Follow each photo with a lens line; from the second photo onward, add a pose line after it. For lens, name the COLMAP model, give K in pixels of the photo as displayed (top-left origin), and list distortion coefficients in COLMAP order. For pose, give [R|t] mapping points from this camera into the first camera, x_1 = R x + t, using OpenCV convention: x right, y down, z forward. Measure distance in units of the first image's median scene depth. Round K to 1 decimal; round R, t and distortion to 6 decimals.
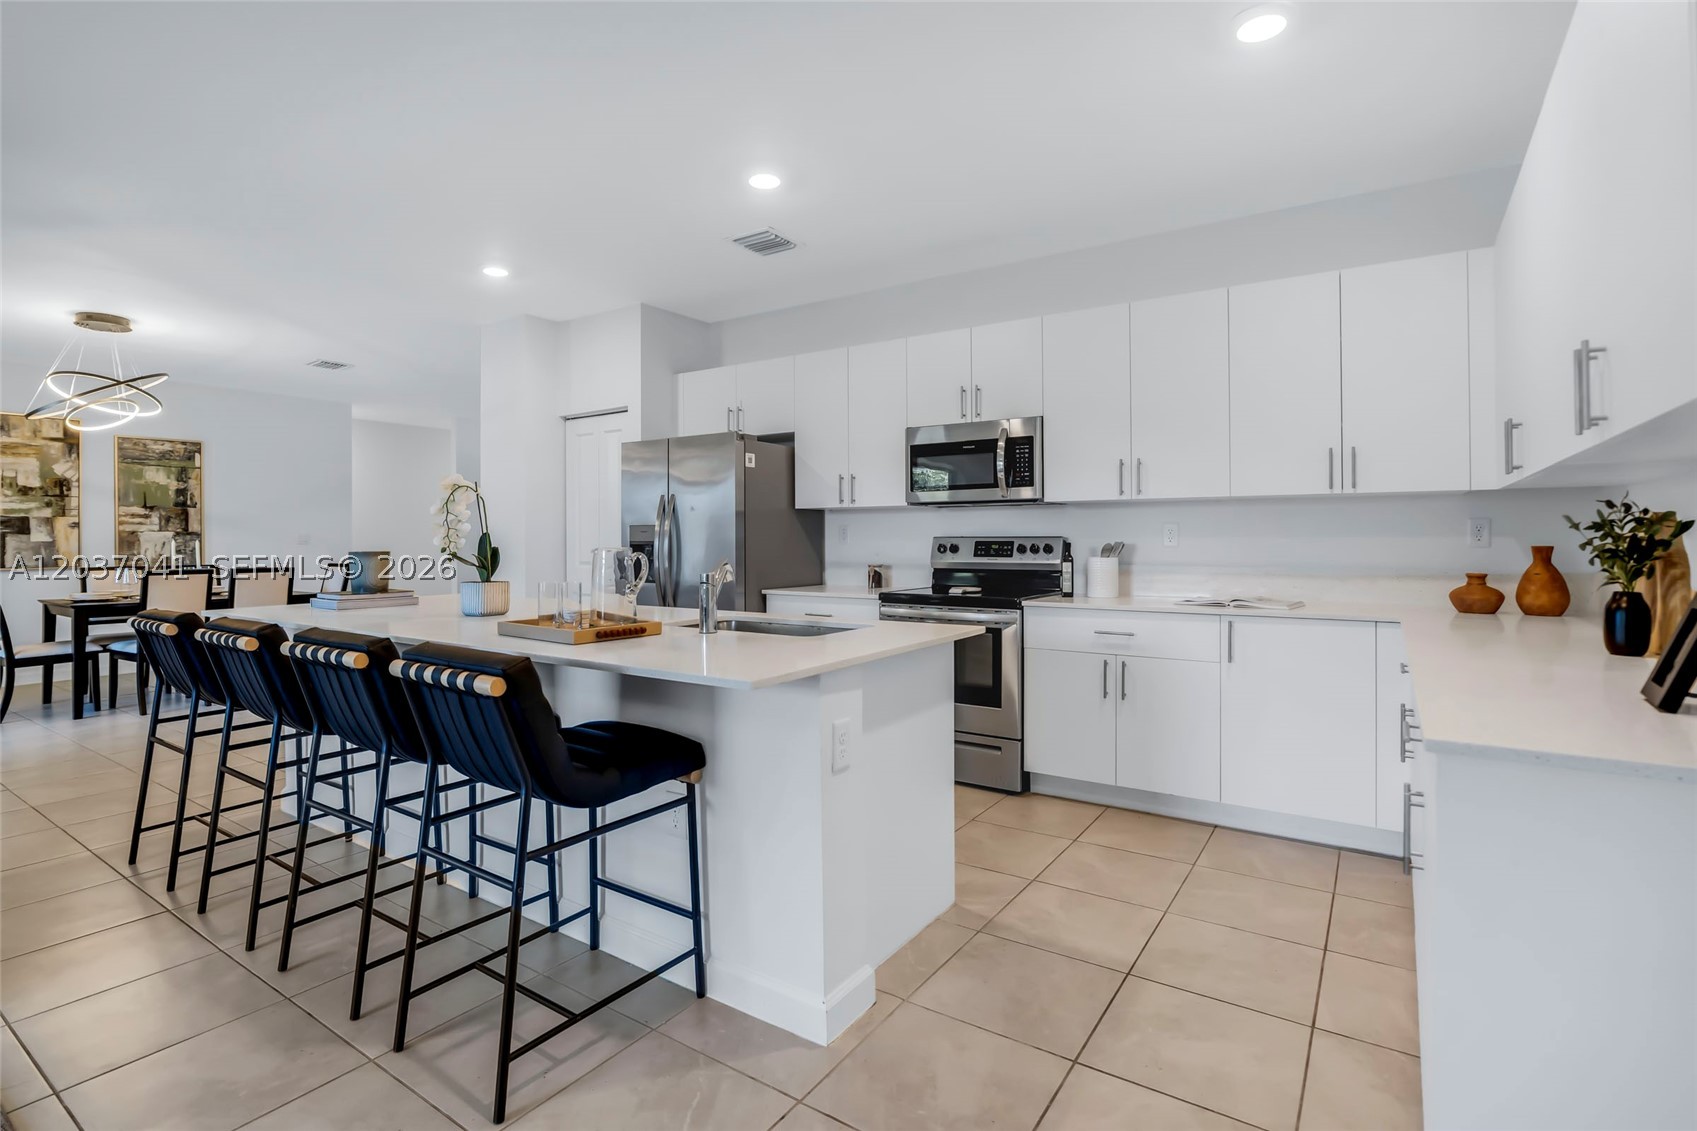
lens RADIAL K [[802.8, 0, 858.5], [0, 802.8, 533.7], [0, 0, 1]] dist [-0.028348, 0.006323]
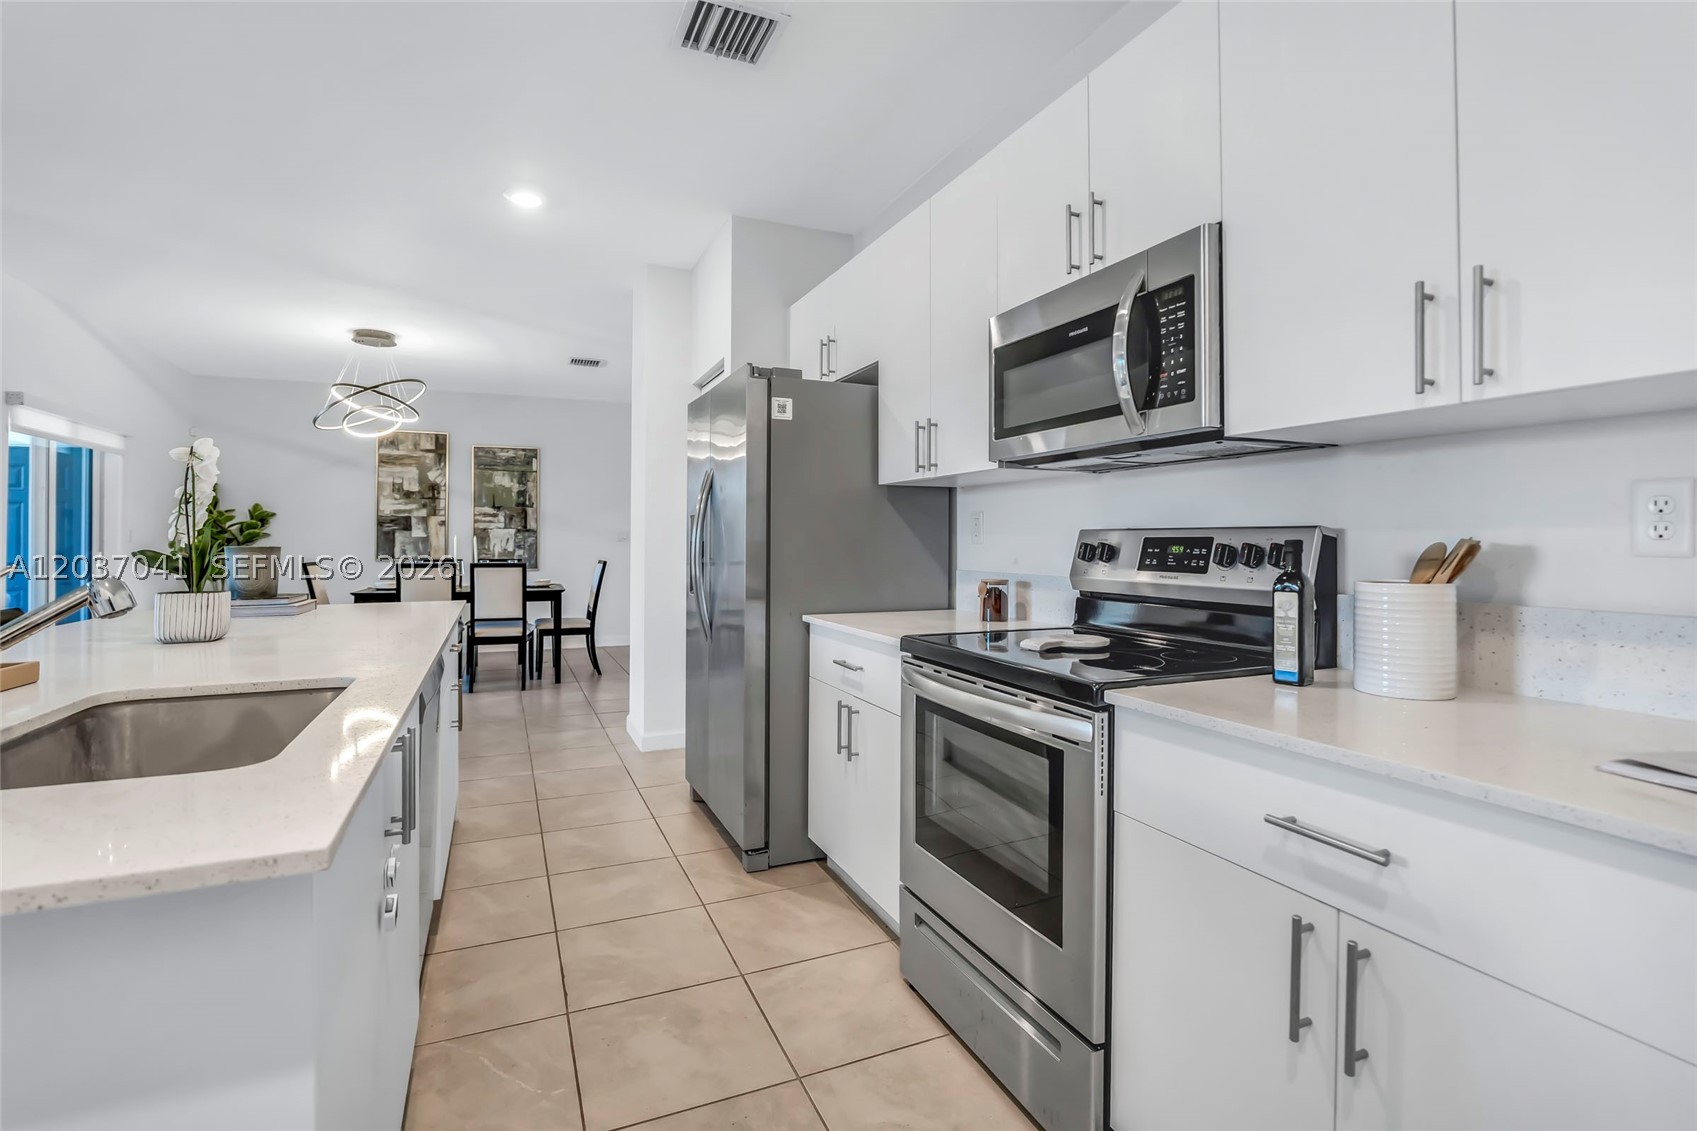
lens RADIAL K [[802.8, 0, 858.5], [0, 802.8, 533.7], [0, 0, 1]] dist [-0.028348, 0.006323]
pose [[0.841834, 0.001134, -0.539735, 0.227116], [-0.002308, 0.999996, -0.001498, 0.006983], [0.539732, 0.002507, 0.841833, 0.446119]]
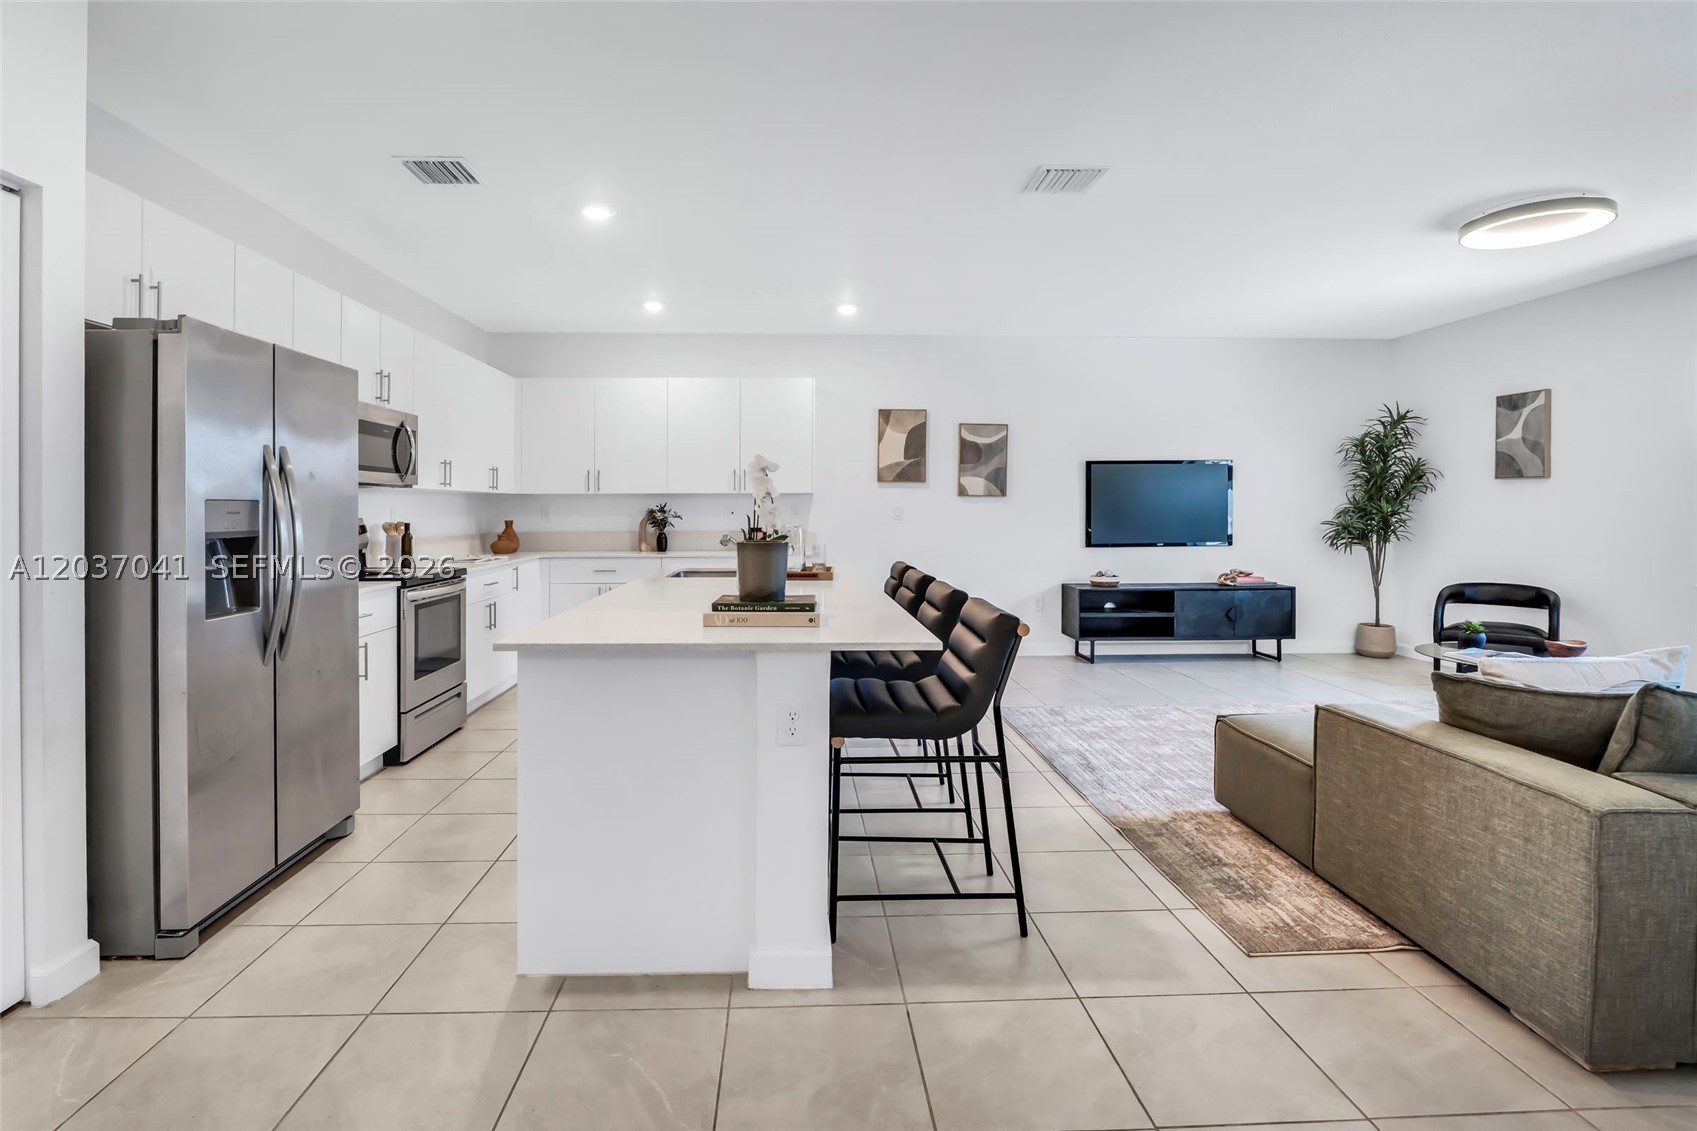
lens RADIAL K [[819.3, 0, 828.4], [0, 819.3, 507.7], [0, 0, 1]] dist [-0.013619, 0.000637]
pose [[-0.587628, 0.006620, 0.809104, -0.842047], [-0.000309, 0.999965, -0.008406, -0.000860], [-0.809131, -0.005189, -0.587605, 0.937047]]
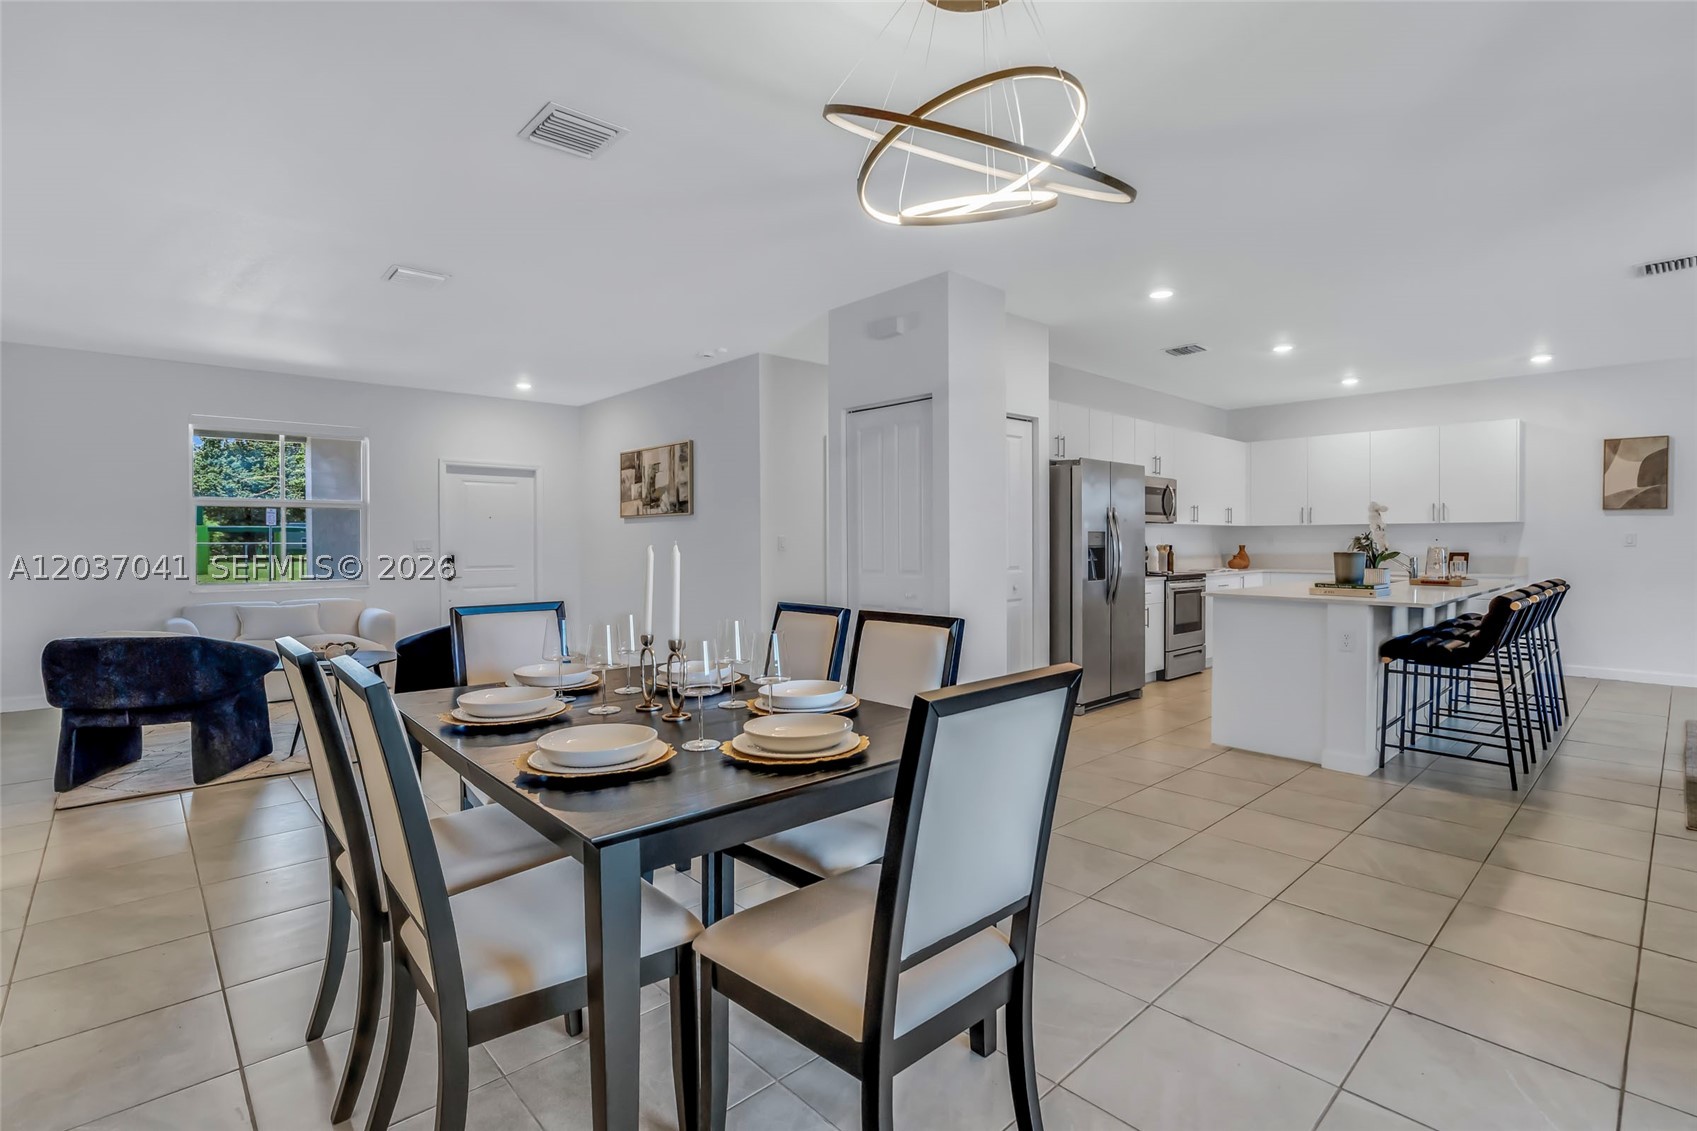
lens RADIAL K [[793.1, 0, 850.2], [0, 793.1, 552.7], [0, 0, 1]] dist [-0.024367, 0.000726]
pose [[0.238858, -0.010482, 0.970998, -1.390157], [-0.003620, 0.999925, 0.011685, 0.007789], [-0.971048, -0.006306, 0.238802, 1.008917]]
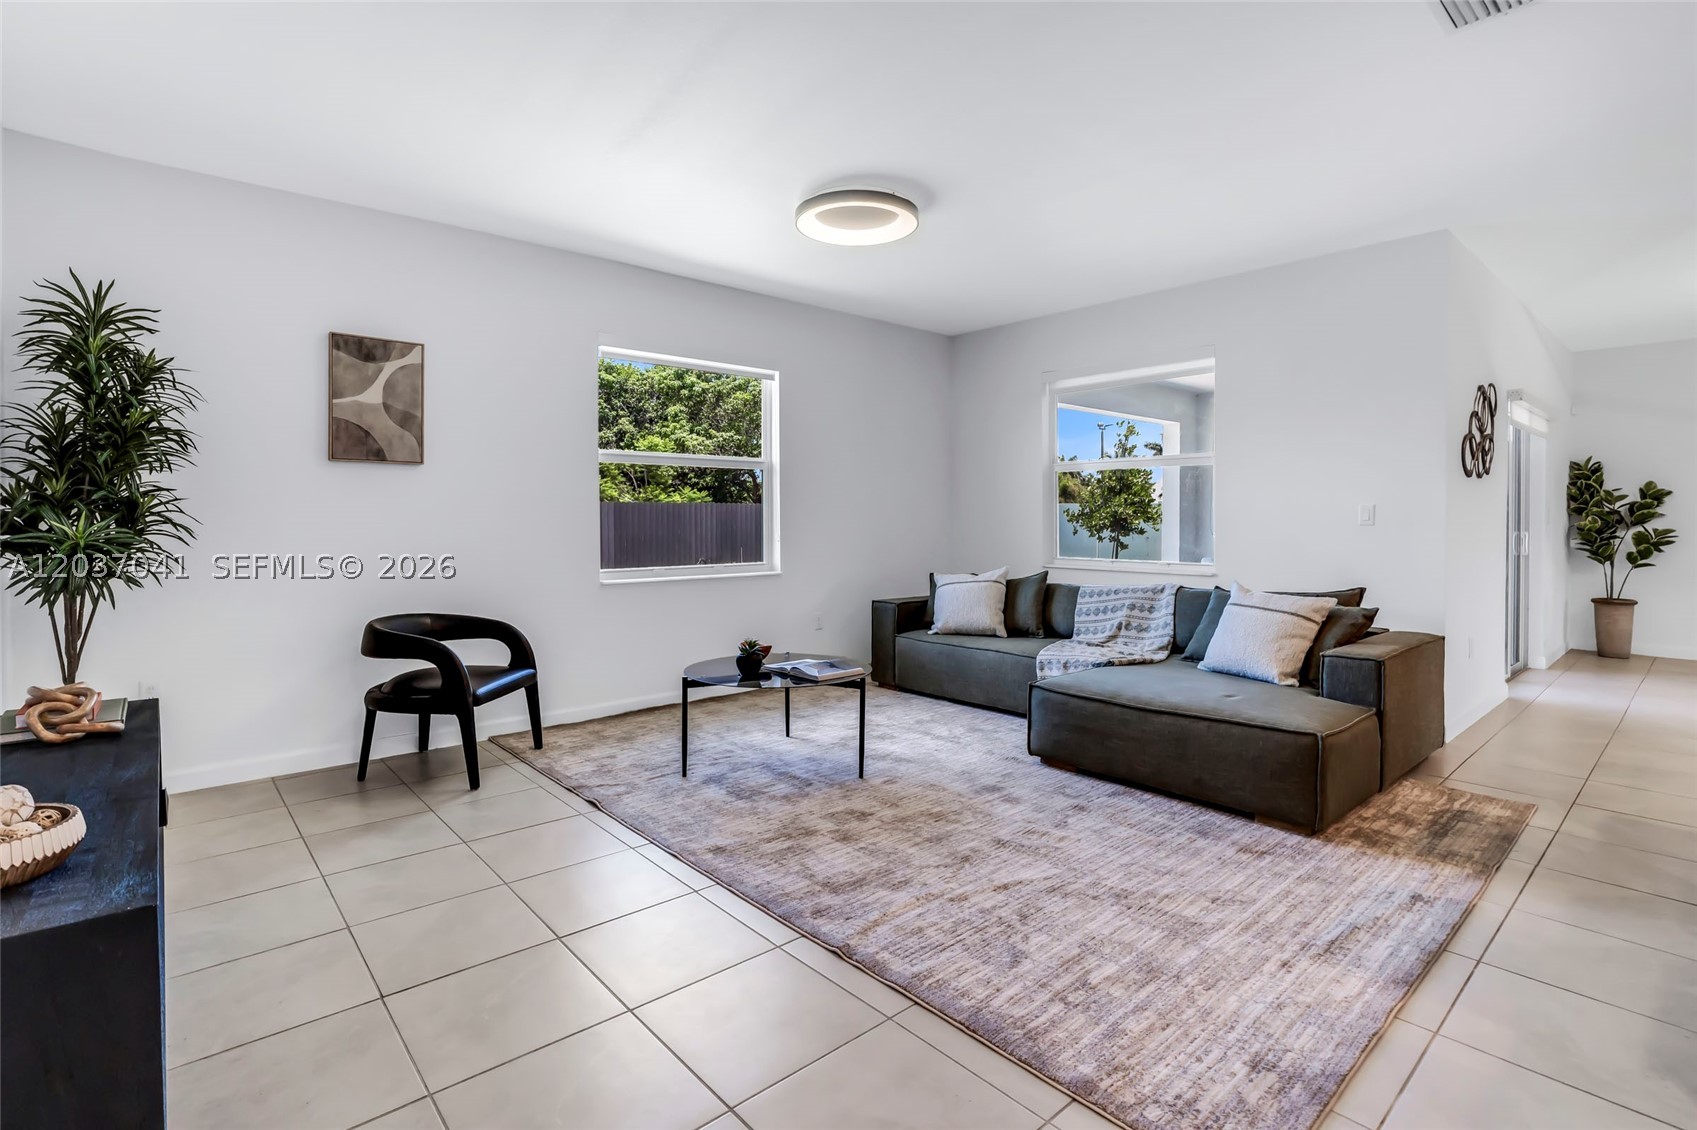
lens RADIAL K [[811.5, 0, 850.0], [0, 811.5, 527.9], [0, 0, 1]] dist [-0.025228, 0.000305]
pose [[-0.261245, 0.015626, -0.965146, 0.142894], [0.006572, 0.999875, 0.014409, 0.002835], [0.965250, -0.002579, -0.261315, 0.120961]]
